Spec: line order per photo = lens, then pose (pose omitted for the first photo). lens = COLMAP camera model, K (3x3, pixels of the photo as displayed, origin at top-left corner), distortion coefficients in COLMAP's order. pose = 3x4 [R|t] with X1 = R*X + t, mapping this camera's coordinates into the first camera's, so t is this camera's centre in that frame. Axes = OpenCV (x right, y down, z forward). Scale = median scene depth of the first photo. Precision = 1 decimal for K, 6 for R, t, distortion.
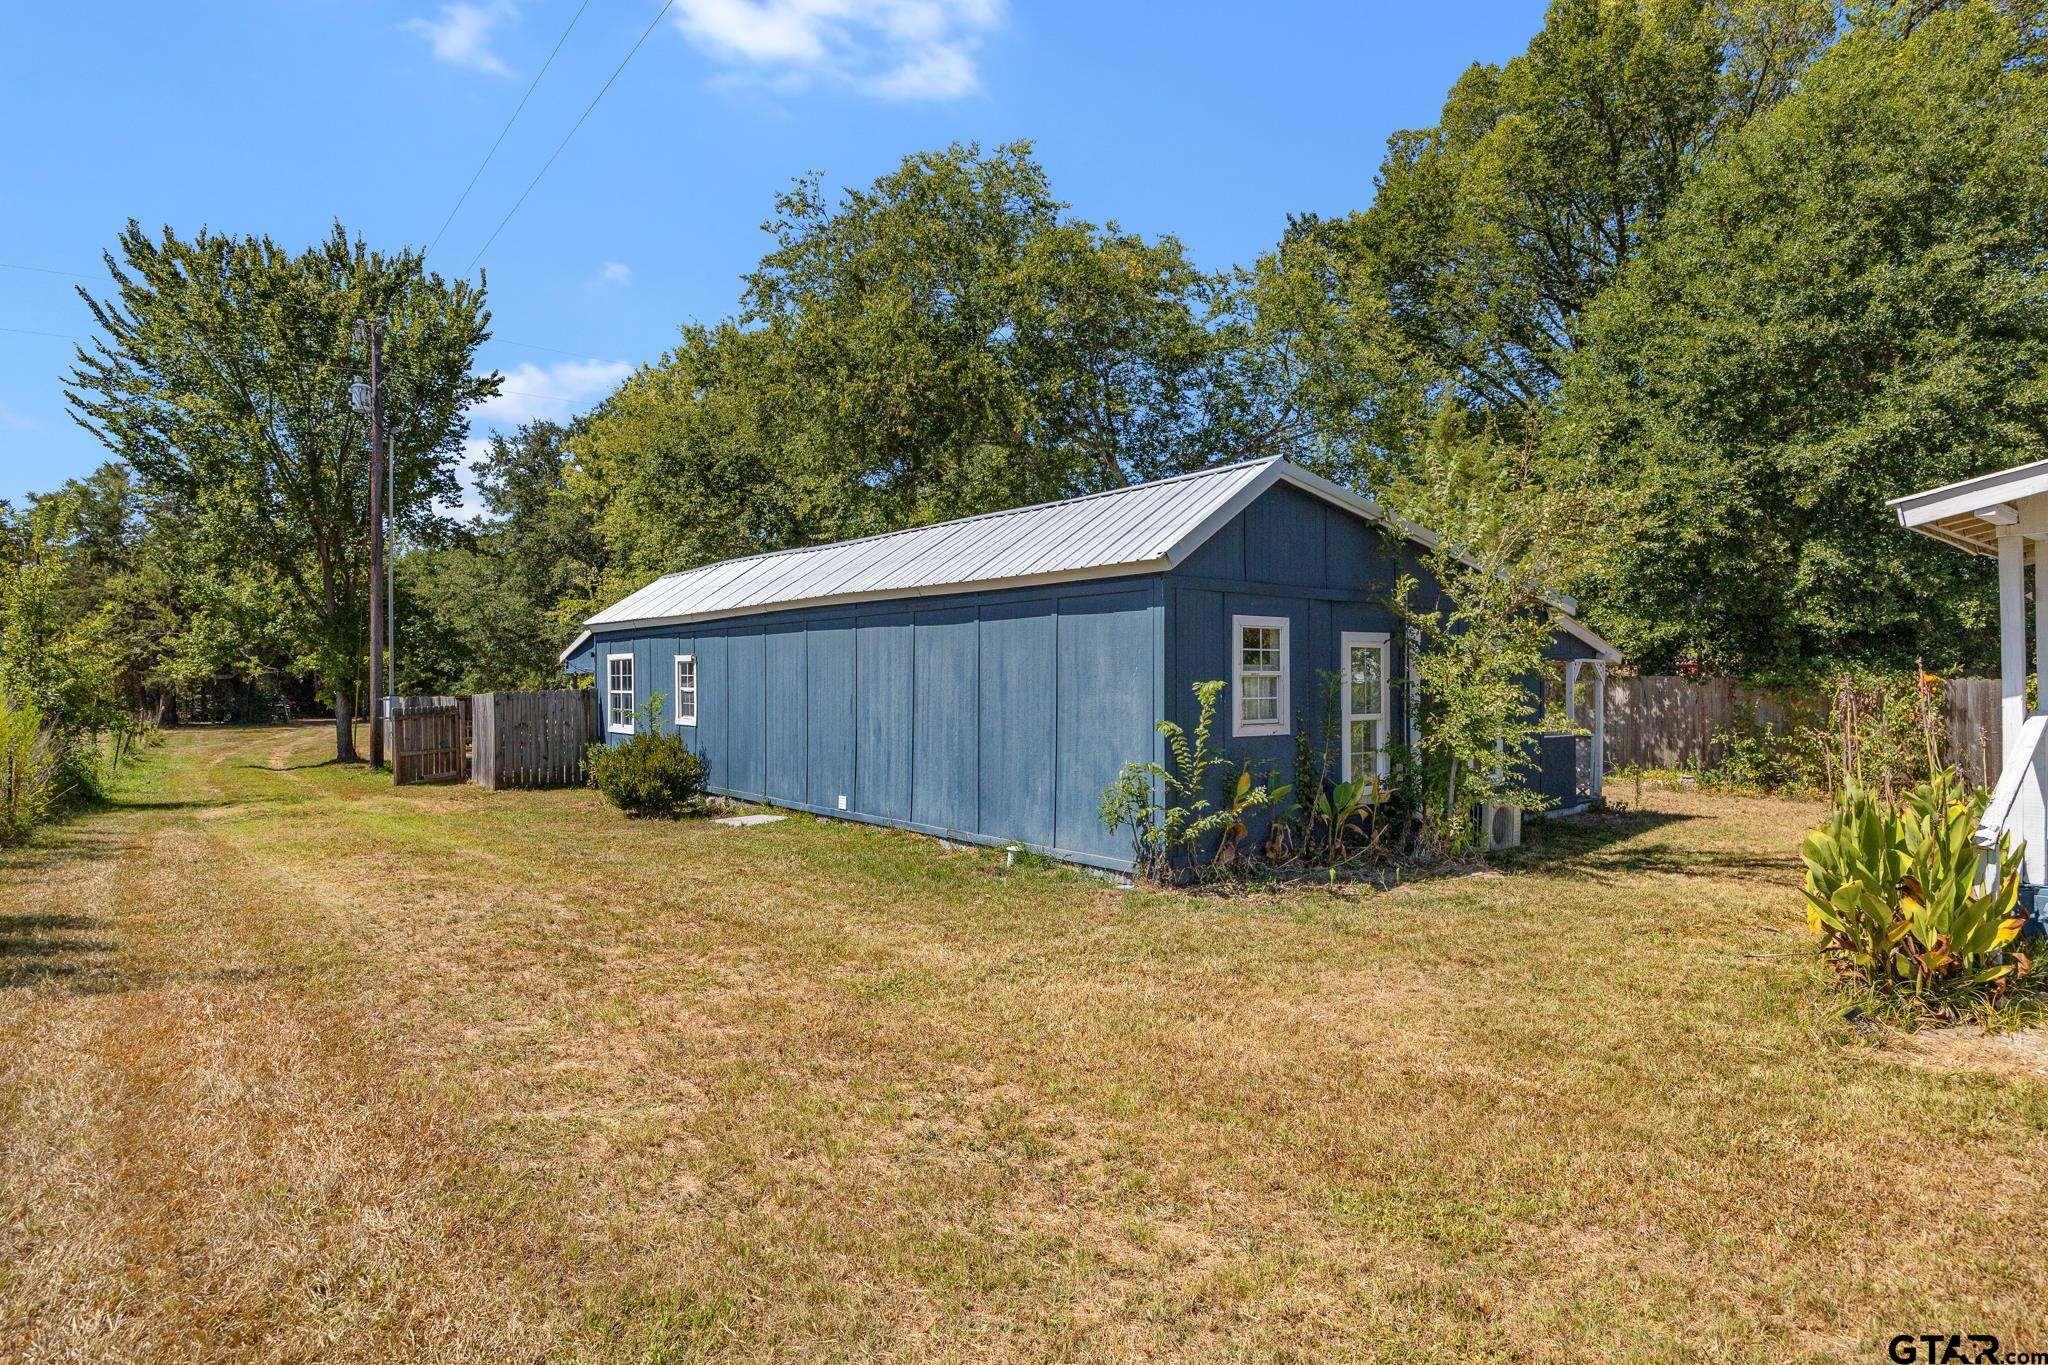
lens RADIAL K [[1073.0, 0, 1020.1], [0, 1073.0, 680.5], [0, 0, 1]] dist [0.000265, -0.001028]
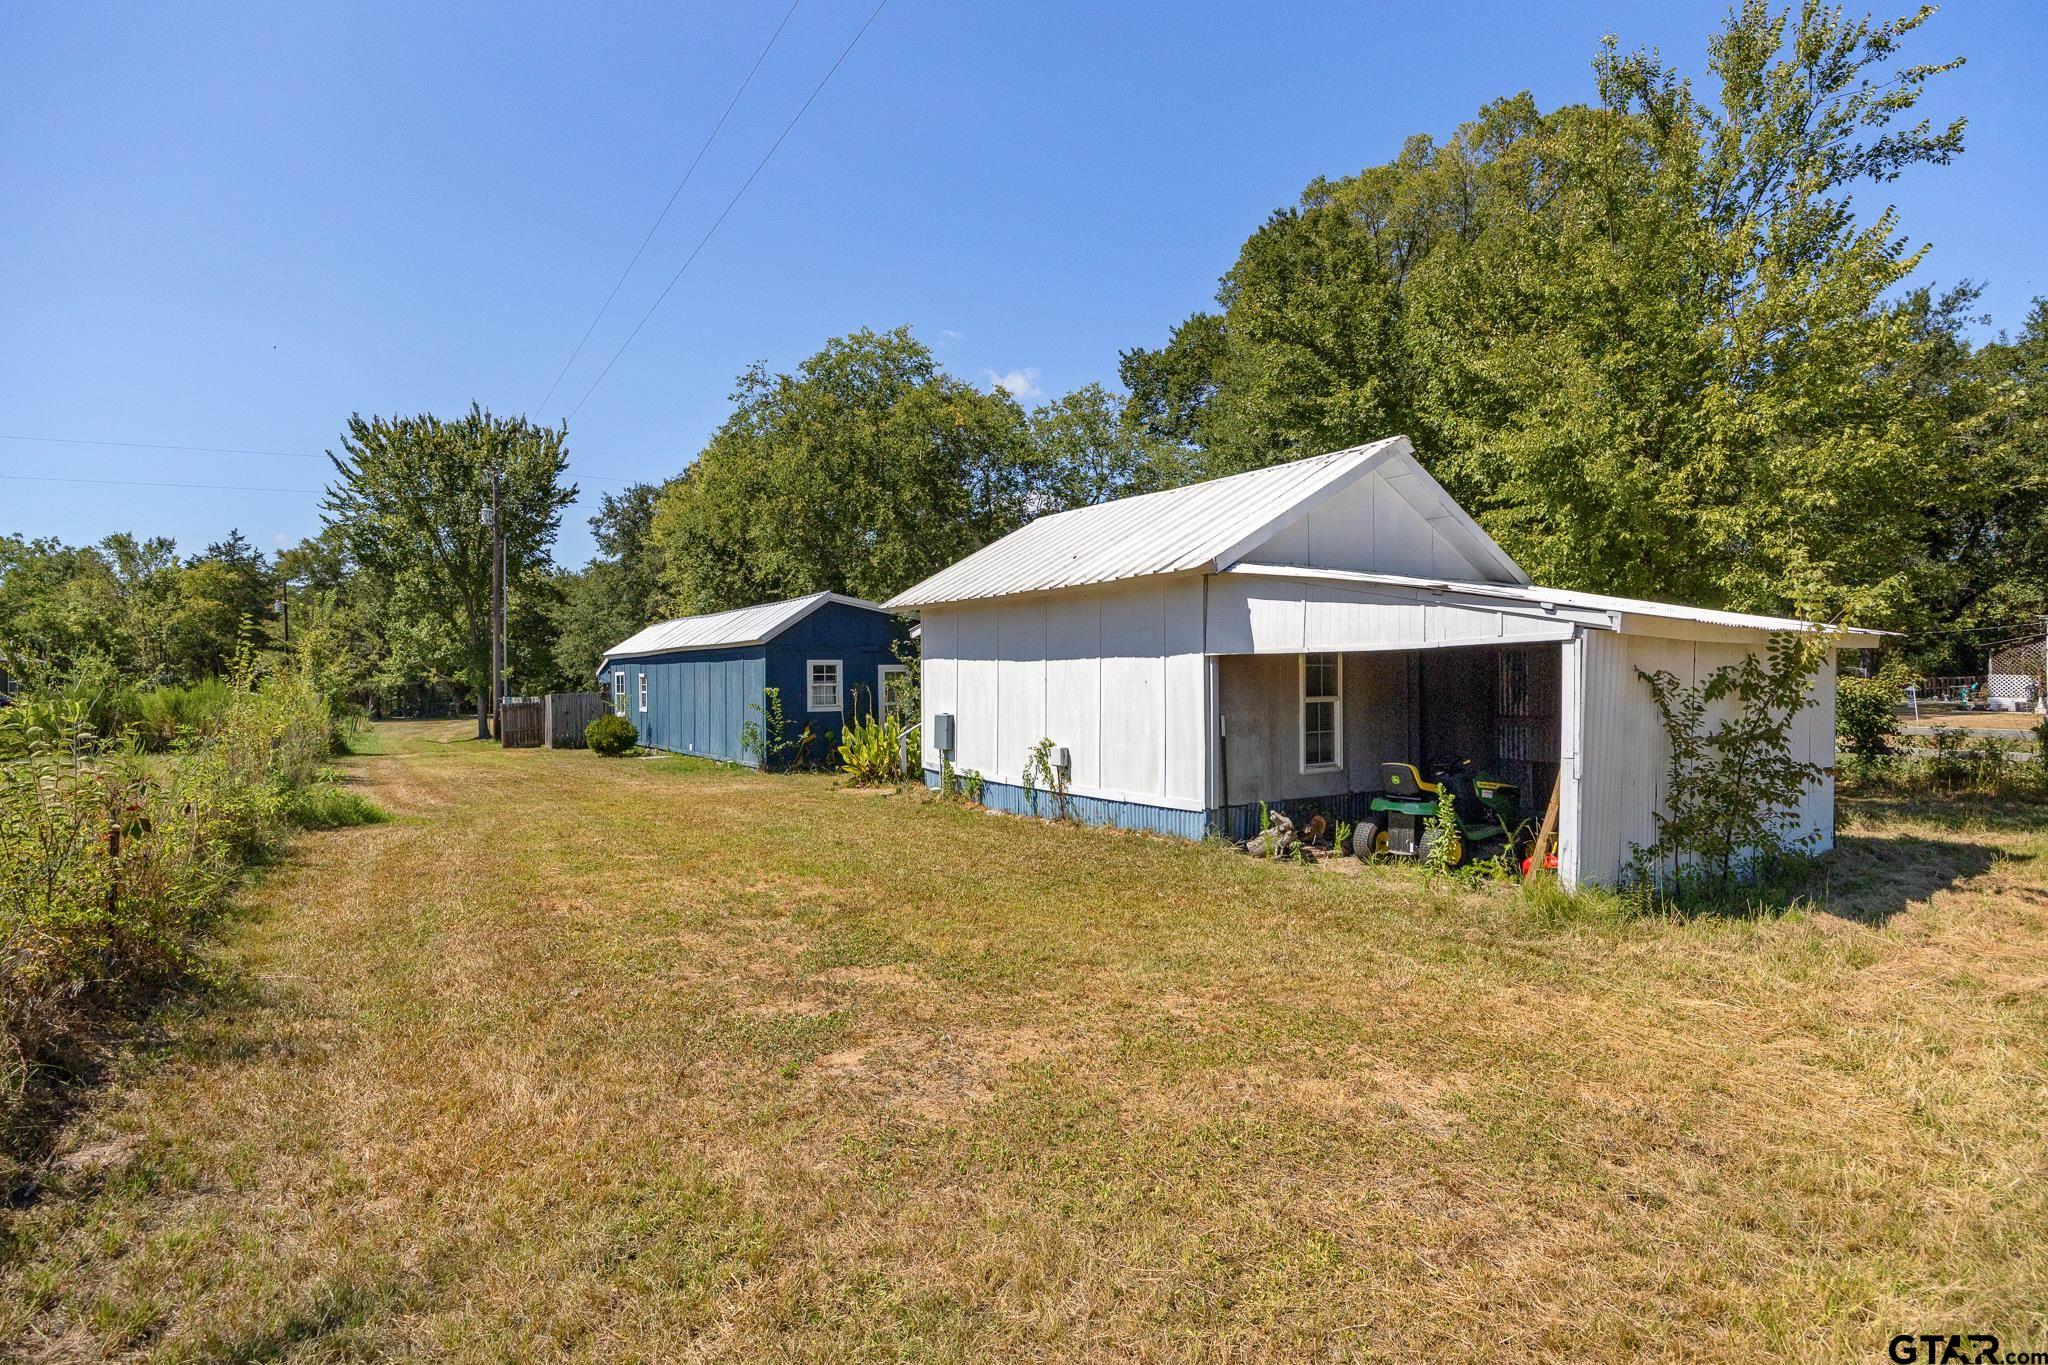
lens RADIAL K [[1026.7, 0, 1028.1], [0, 1026.7, 683.3], [0, 0, 1]] dist [0.001634, 0.000166]
pose [[0.994948, -0.006489, -0.100183, 0.333632], [0.006870, 0.999970, 0.003452, -0.005306], [0.100157, -0.004123, 0.994963, -0.440449]]
